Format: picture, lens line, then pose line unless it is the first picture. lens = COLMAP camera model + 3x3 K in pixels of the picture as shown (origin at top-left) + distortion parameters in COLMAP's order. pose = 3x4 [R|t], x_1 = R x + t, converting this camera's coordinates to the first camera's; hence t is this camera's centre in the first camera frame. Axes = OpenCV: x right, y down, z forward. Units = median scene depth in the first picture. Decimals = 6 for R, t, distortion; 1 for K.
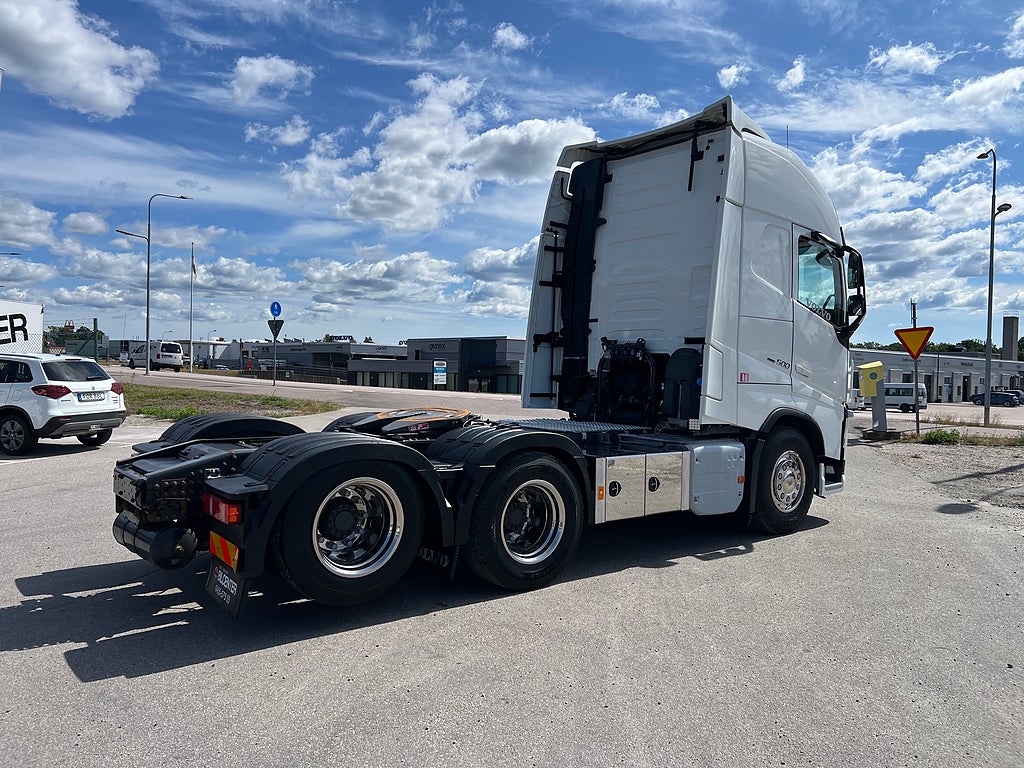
lens RADIAL K [[775.2, 0, 508.0], [0, 775.2, 385.2], [0, 0, 1]] dist [0.049561, -0.048484]
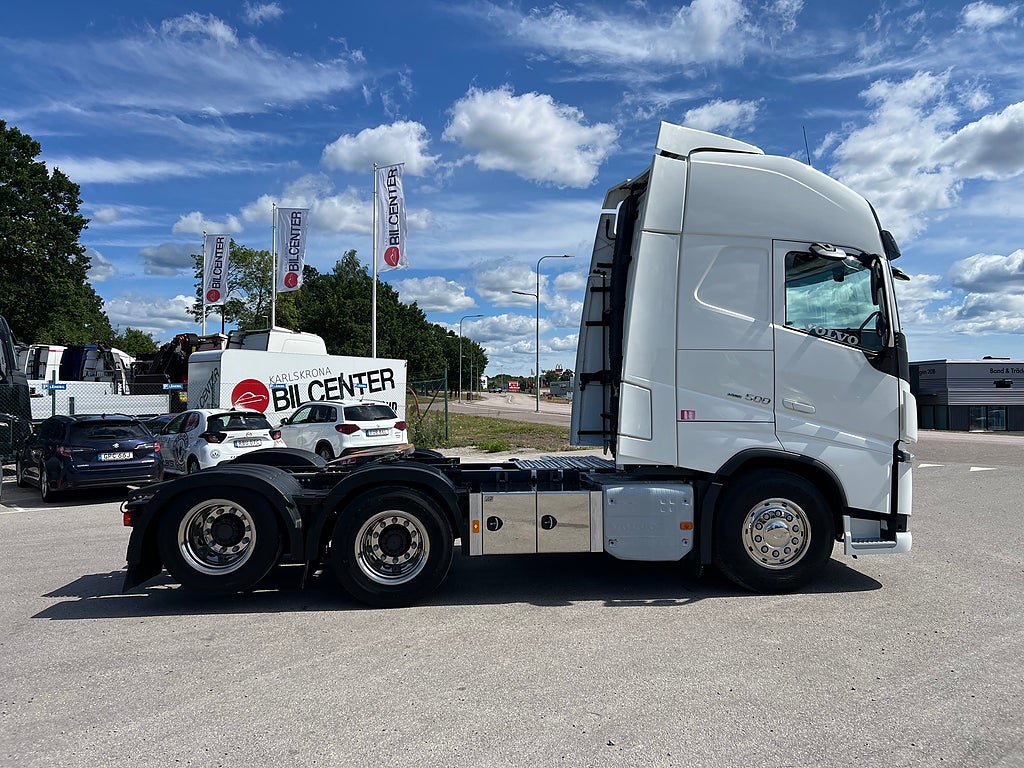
lens RADIAL K [[768.7, 0, 507.3], [0, 768.7, 381.9], [0, 0, 1]] dist [0.069788, -0.074760]
pose [[0.830701, -0.036387, -0.555529, 0.085398], [0.010279, 0.998694, -0.050043, -0.000730], [0.556625, 0.035861, 0.829990, 0.015325]]
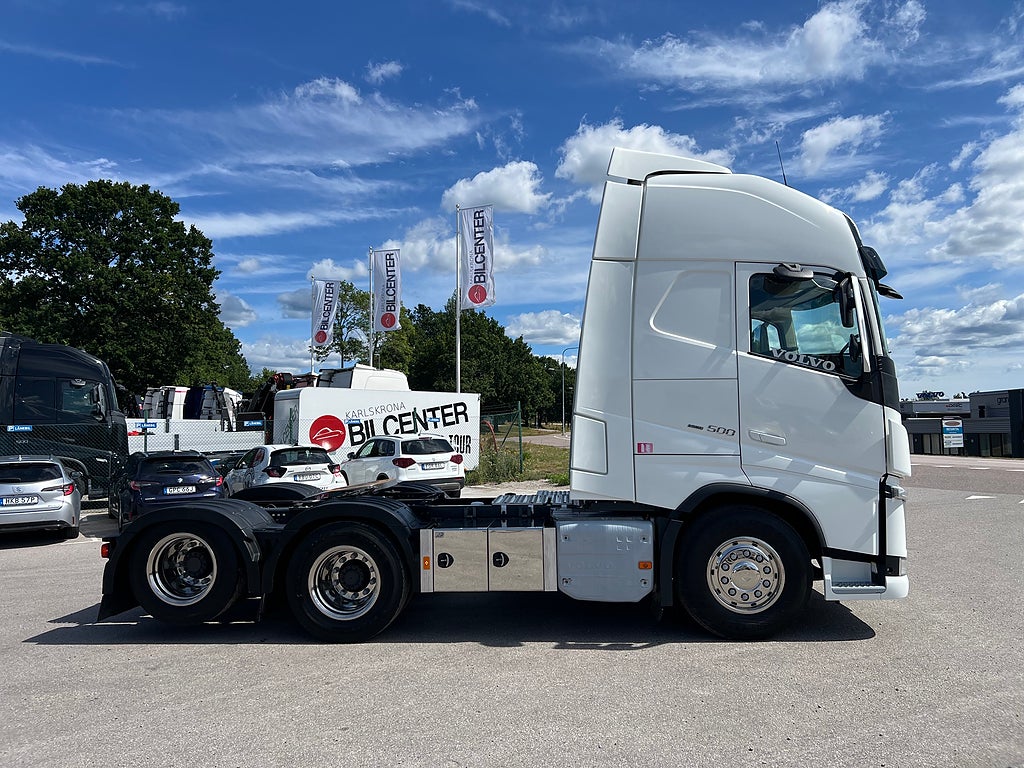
lens RADIAL K [[766.4, 0, 504.9], [0, 766.4, 385.0], [0, 0, 1]] dist [0.082663, -0.115022]
pose [[0.731806, -0.073869, -0.677498, 0.105325], [0.017306, 0.995802, -0.089881, -0.000734], [0.681293, 0.054050, 0.730013, 0.033036]]
